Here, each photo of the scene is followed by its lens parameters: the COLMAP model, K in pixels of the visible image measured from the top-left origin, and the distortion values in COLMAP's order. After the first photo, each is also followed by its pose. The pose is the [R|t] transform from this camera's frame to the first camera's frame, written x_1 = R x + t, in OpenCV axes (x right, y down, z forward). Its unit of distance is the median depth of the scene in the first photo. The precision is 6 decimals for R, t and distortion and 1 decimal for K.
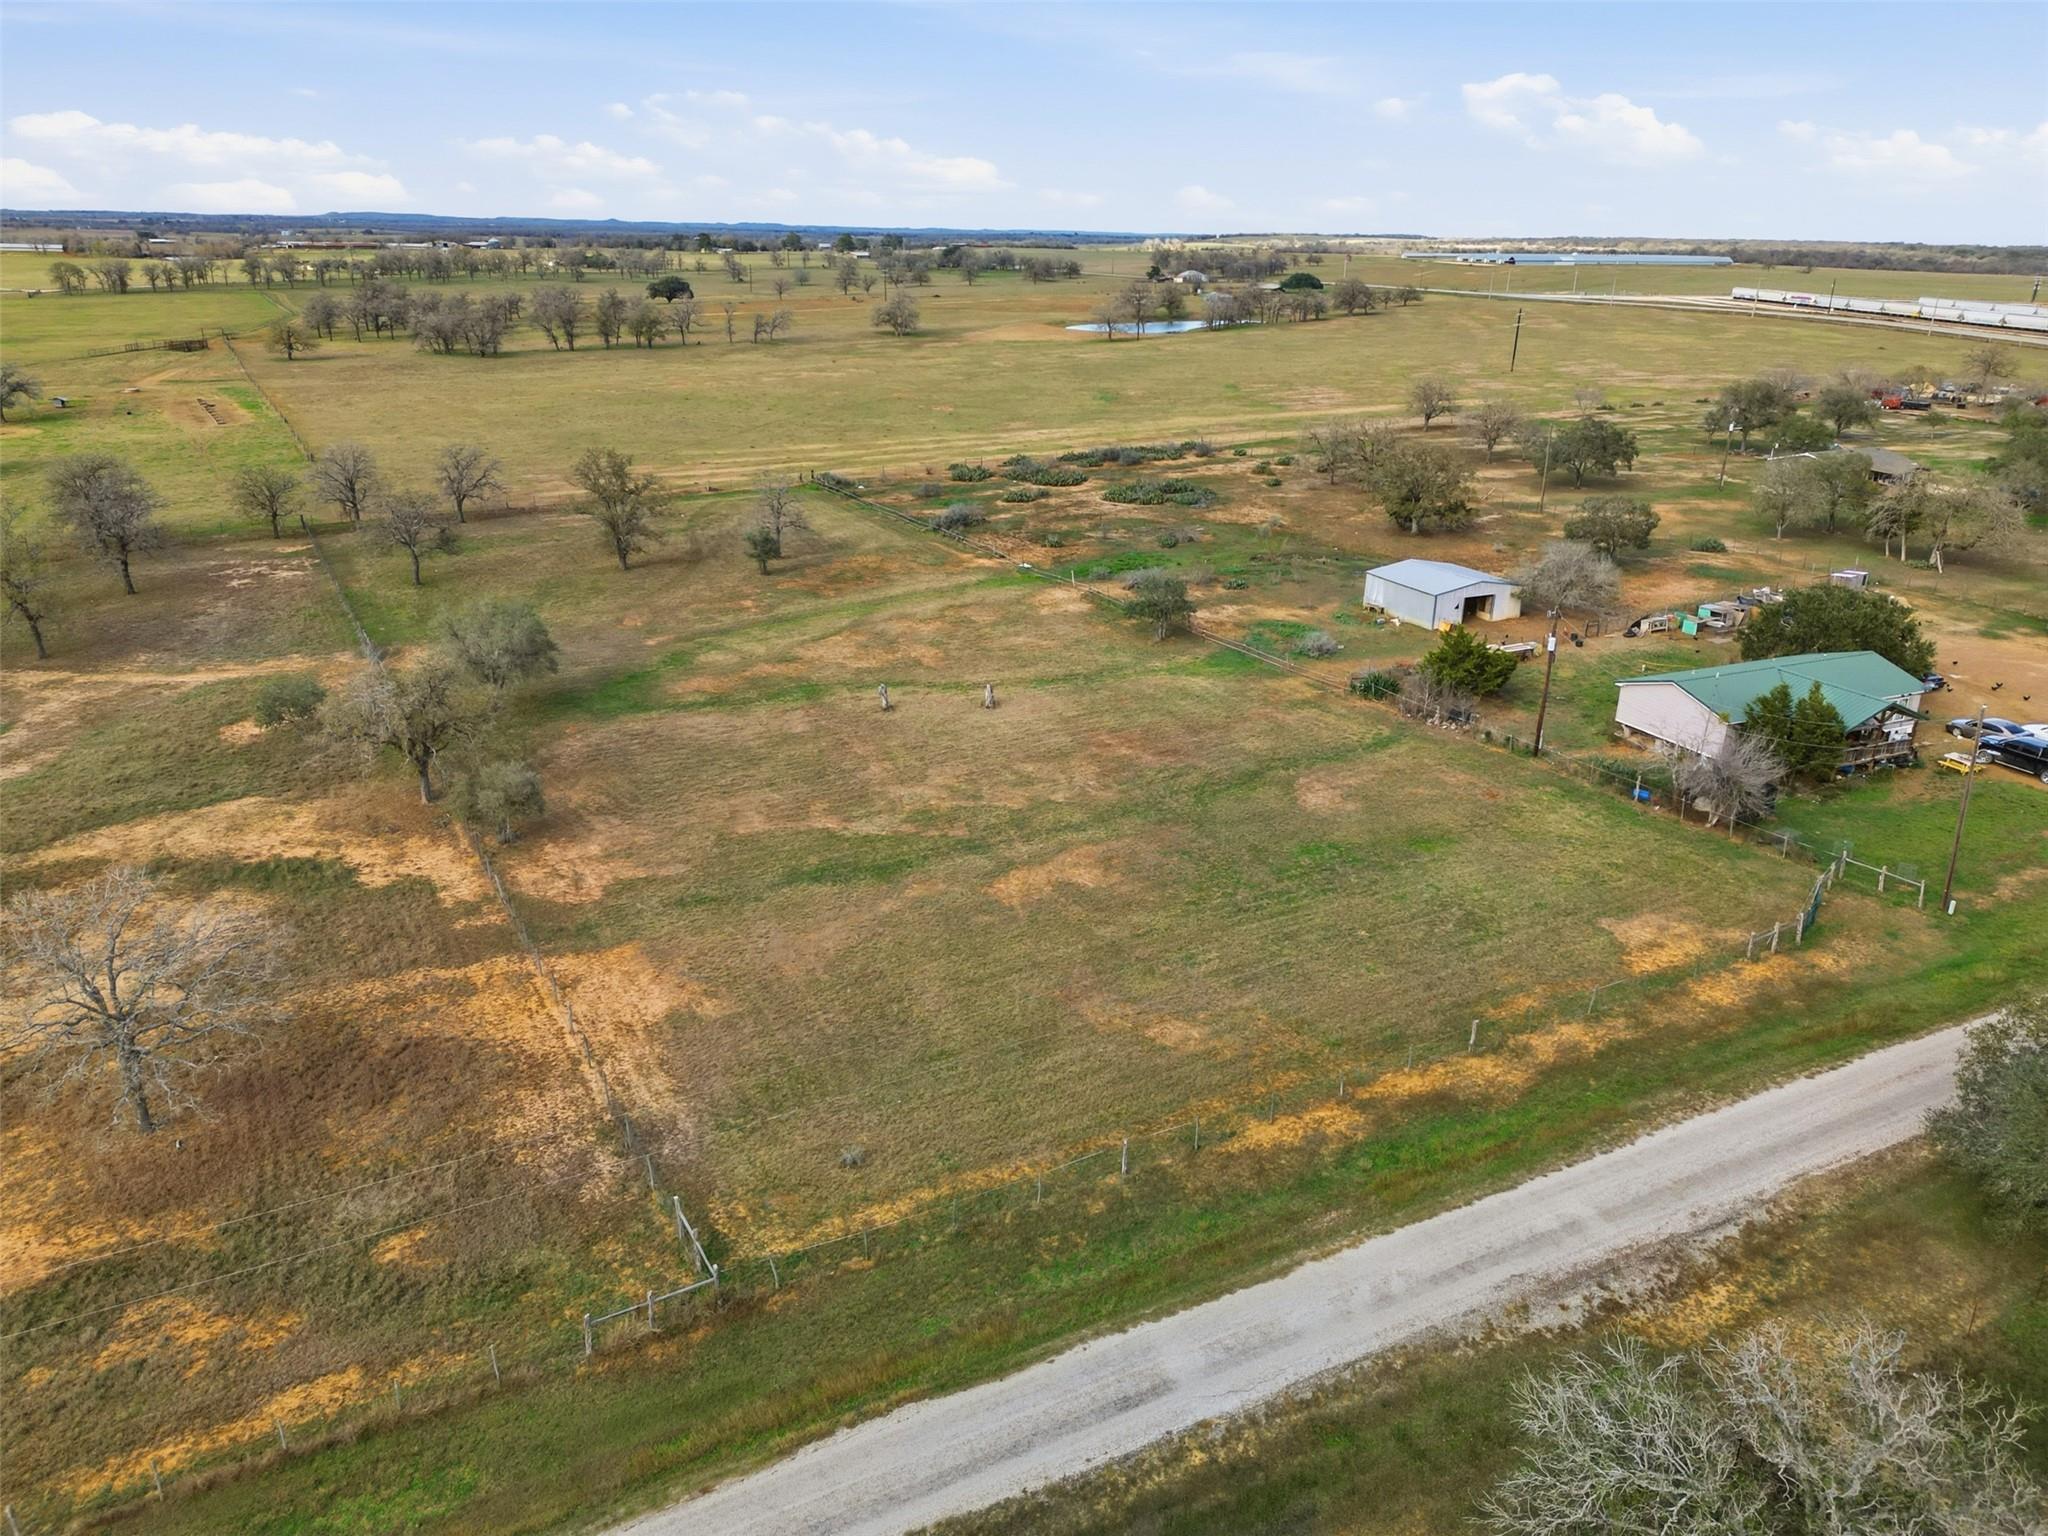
lens RADIAL K [[1427.8, 0, 1023.4], [0, 1427.8, 767.8], [0, 0, 1]] dist [0.066982, -0.056103]
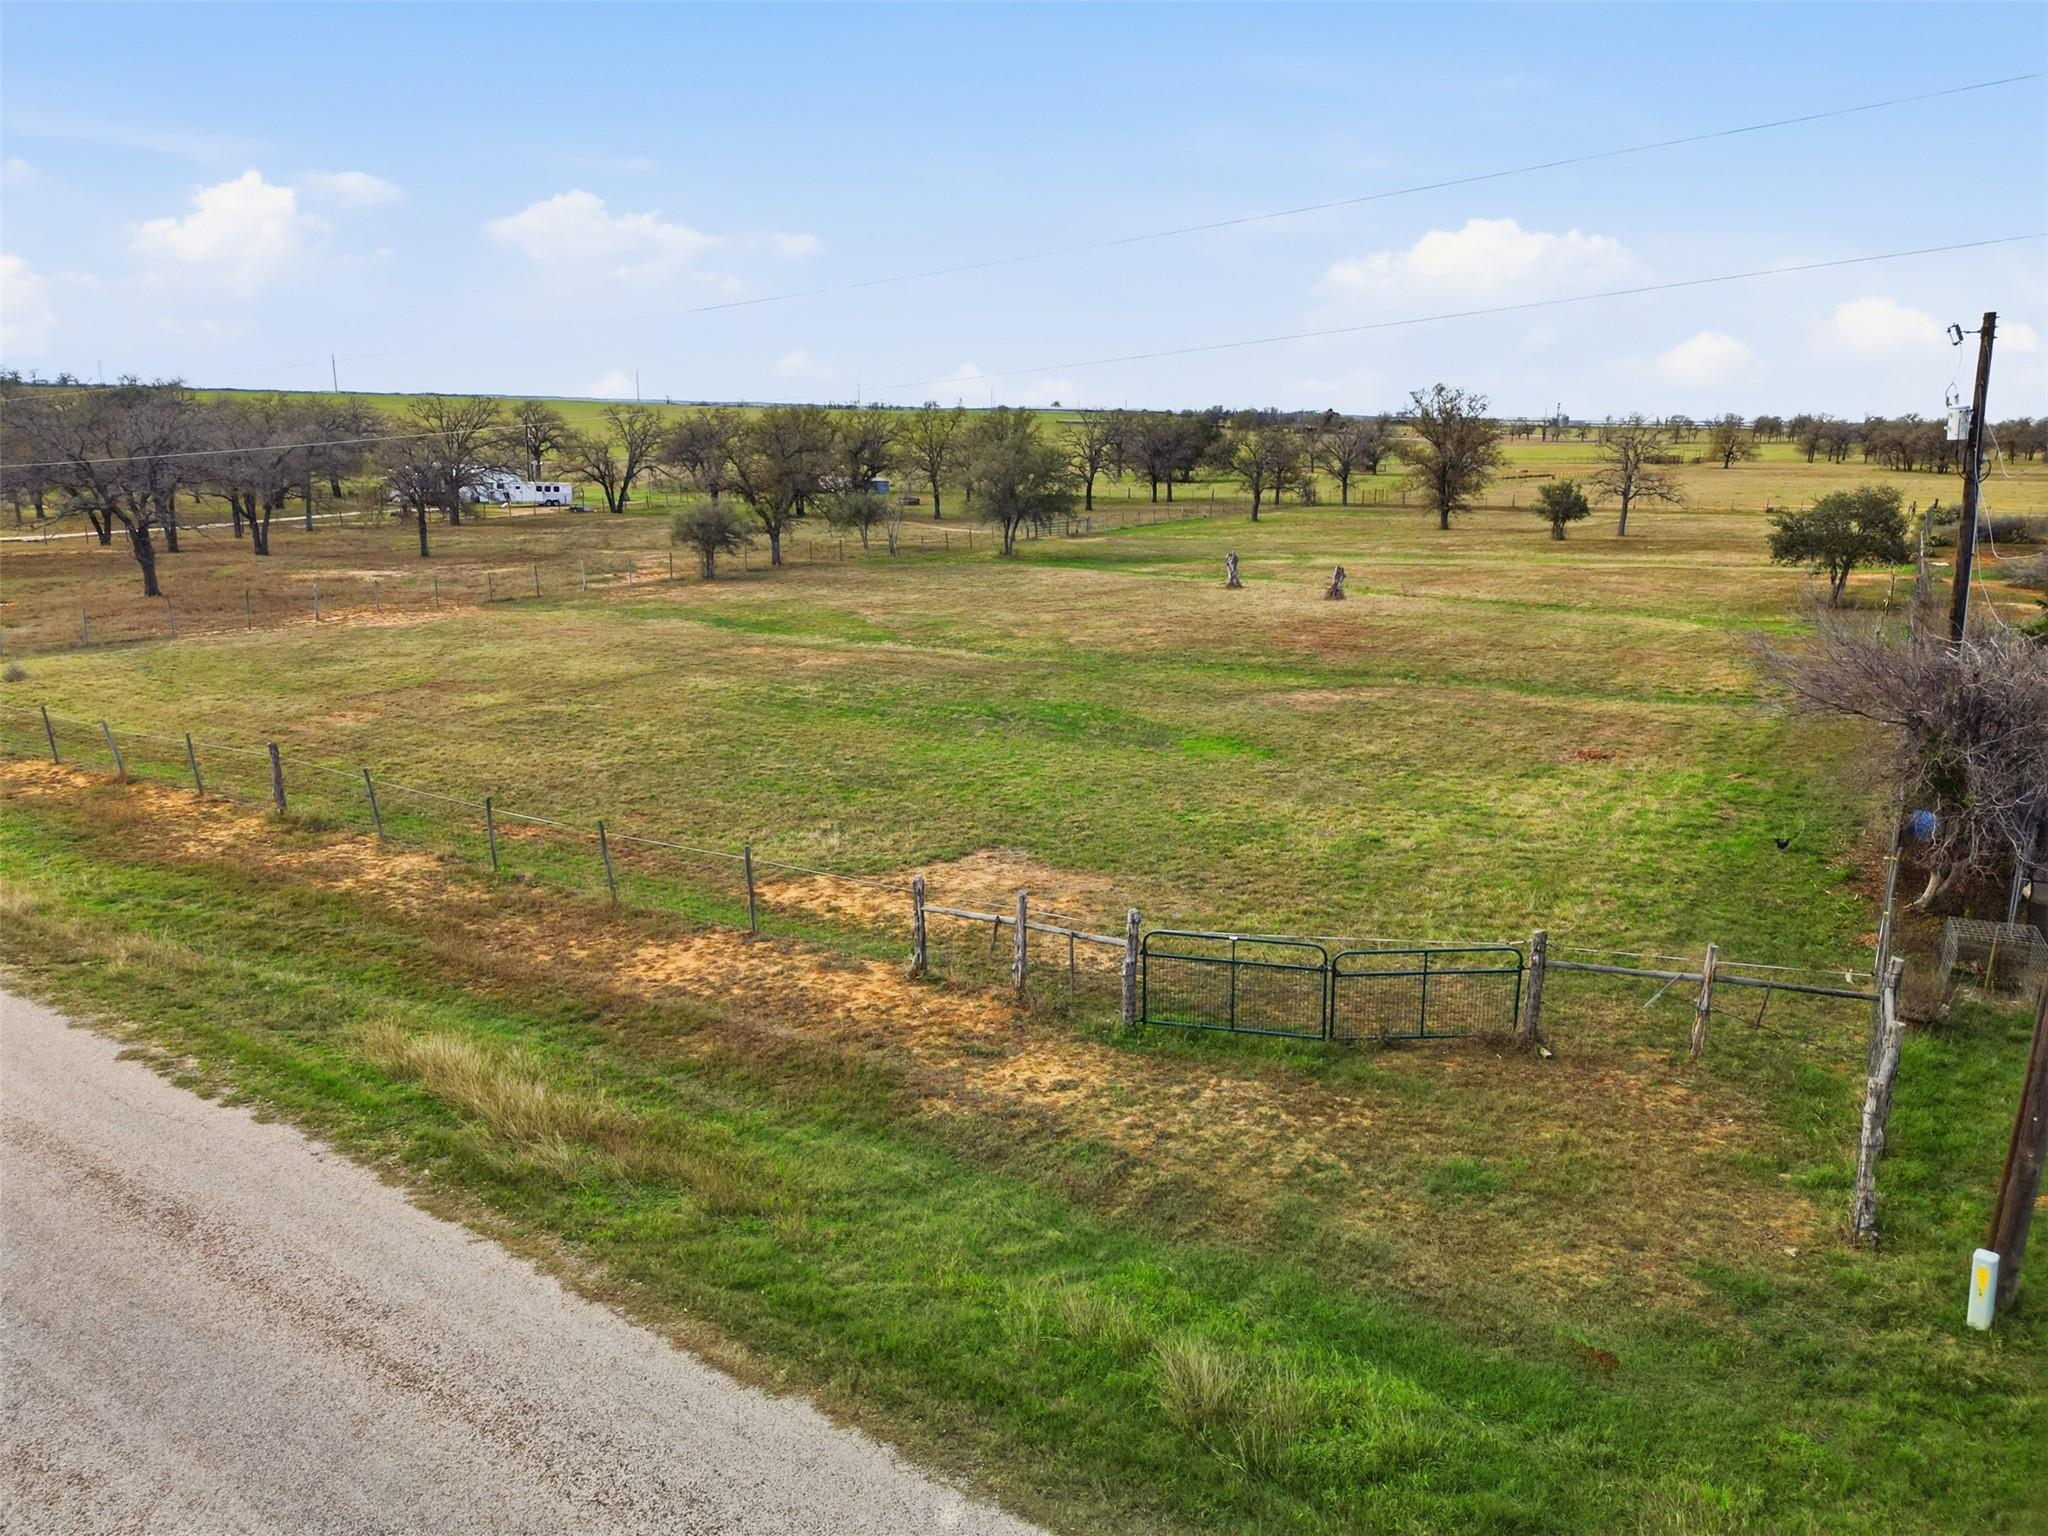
lens RADIAL K [[1427.8, 0, 1031.5], [0, 1427.8, 768.0], [0, 0, 1]] dist [0.066982, -0.056103]
pose [[0.484228, 0.209068, -0.849596, 0.795309], [-0.319916, 0.946100, 0.050479, 0.070580], [0.814357, 0.247356, 0.525012, 0.879687]]
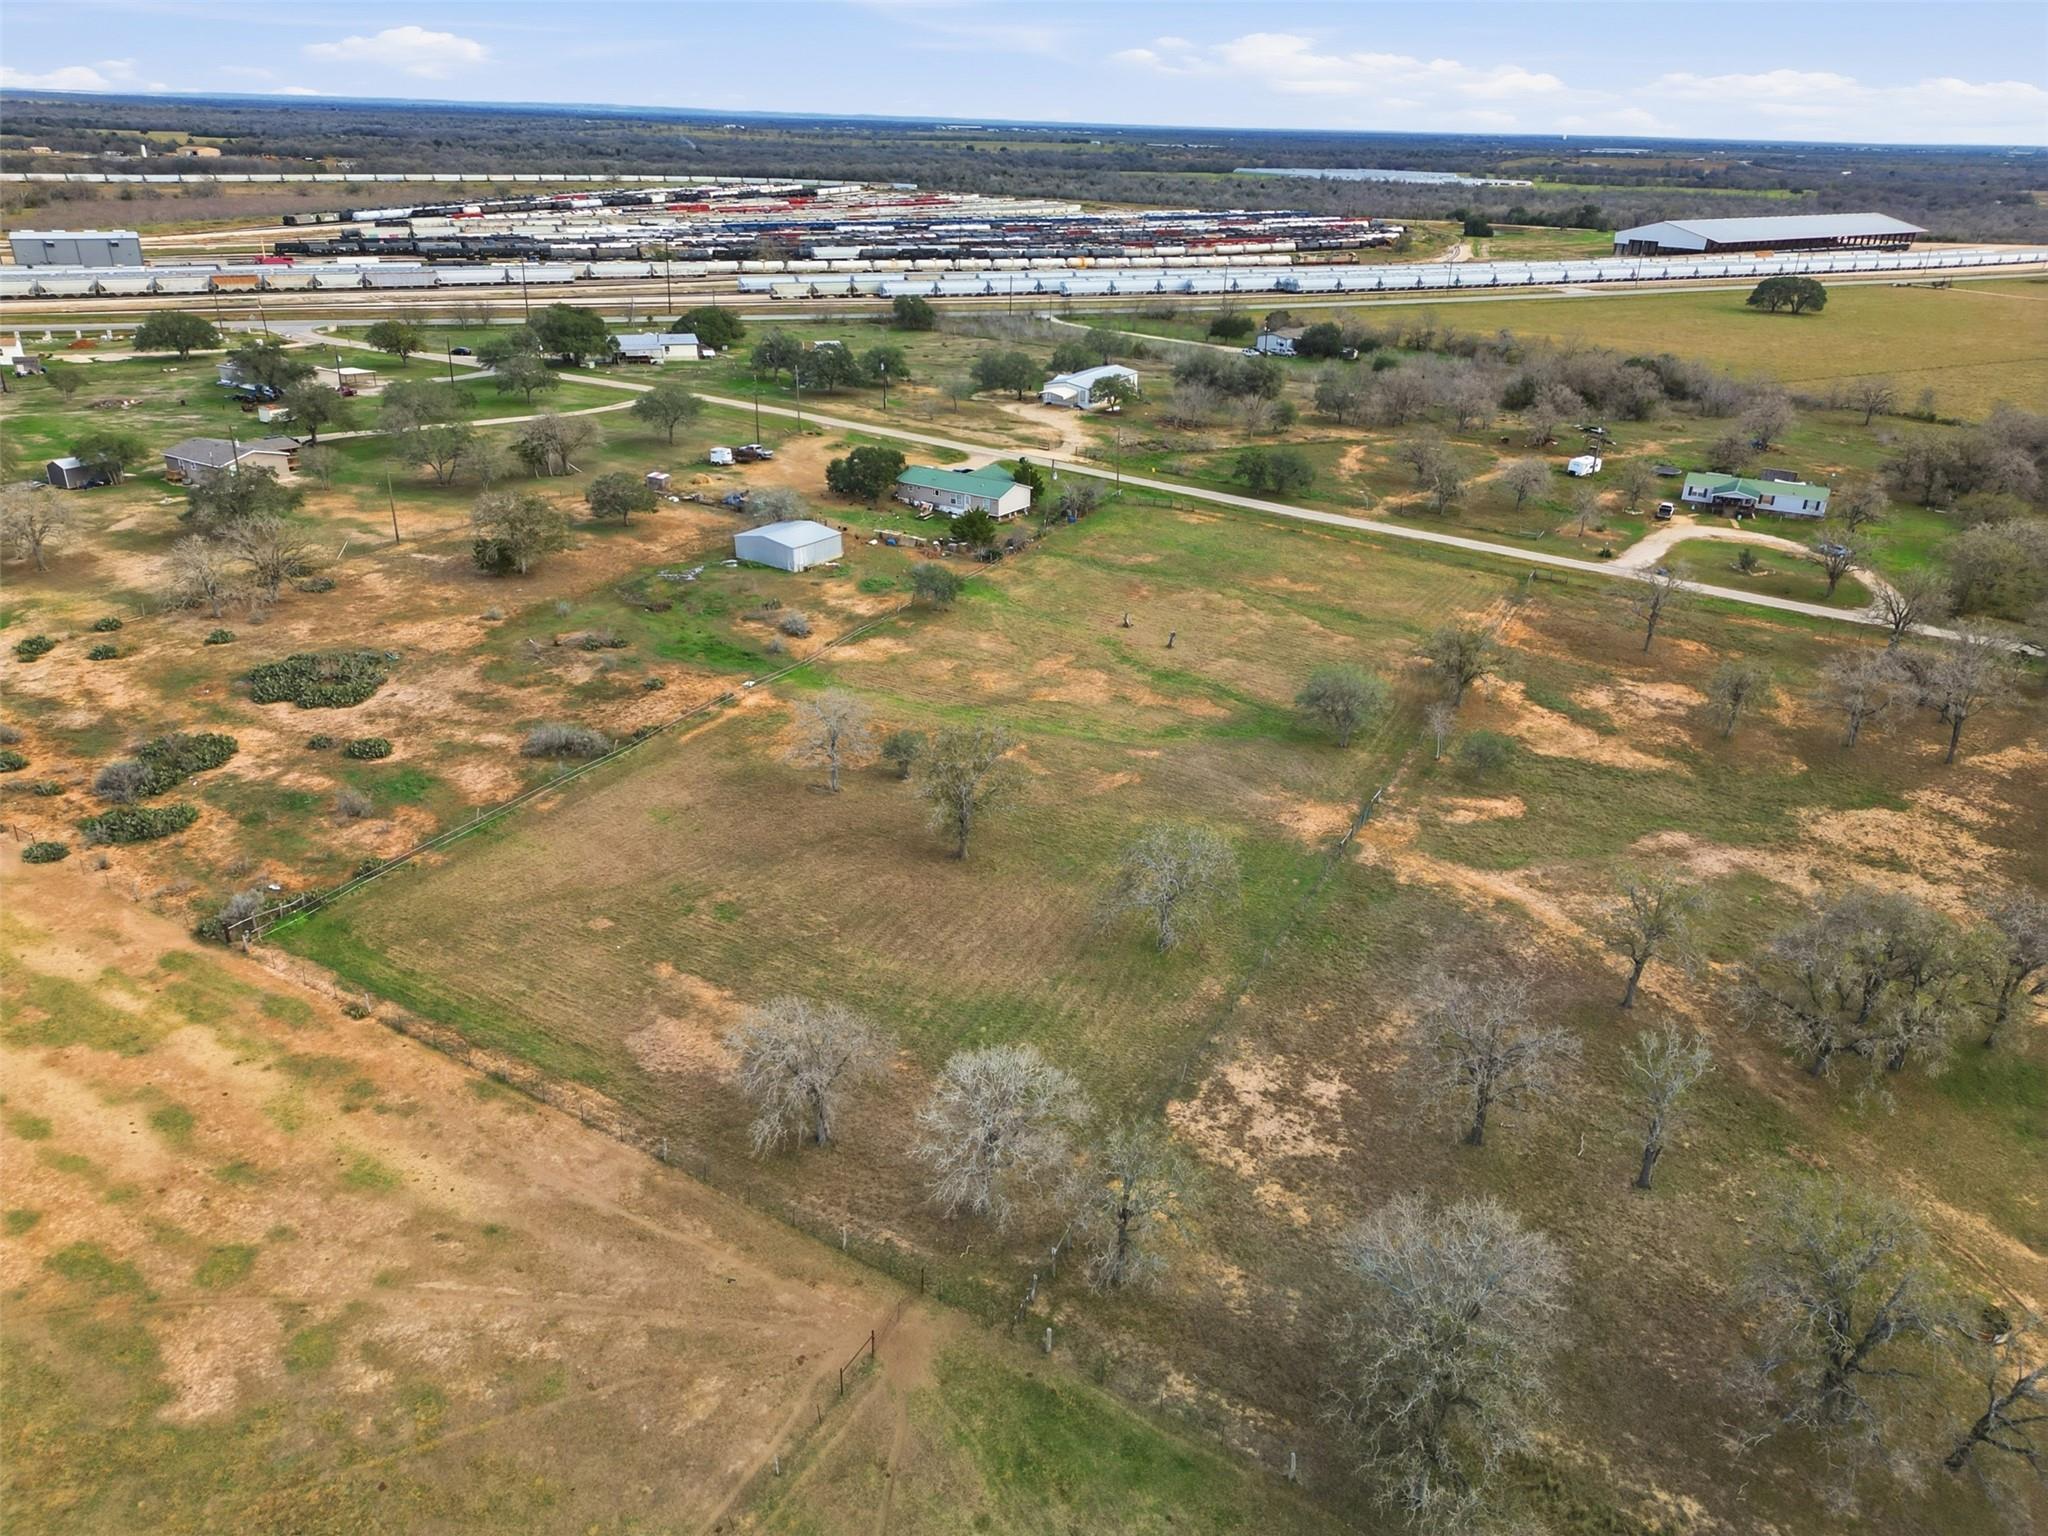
lens RADIAL K [[1427.8, 0, 1025.1], [0, 1427.8, 771.1], [0, 0, 1]] dist [0.066982, -0.056103]
pose [[-0.544044, -0.373549, 0.751317, -1.934210], [0.261174, 0.775554, 0.574721, -1.370840], [-0.797373, 0.508898, -0.324374, 2.697988]]
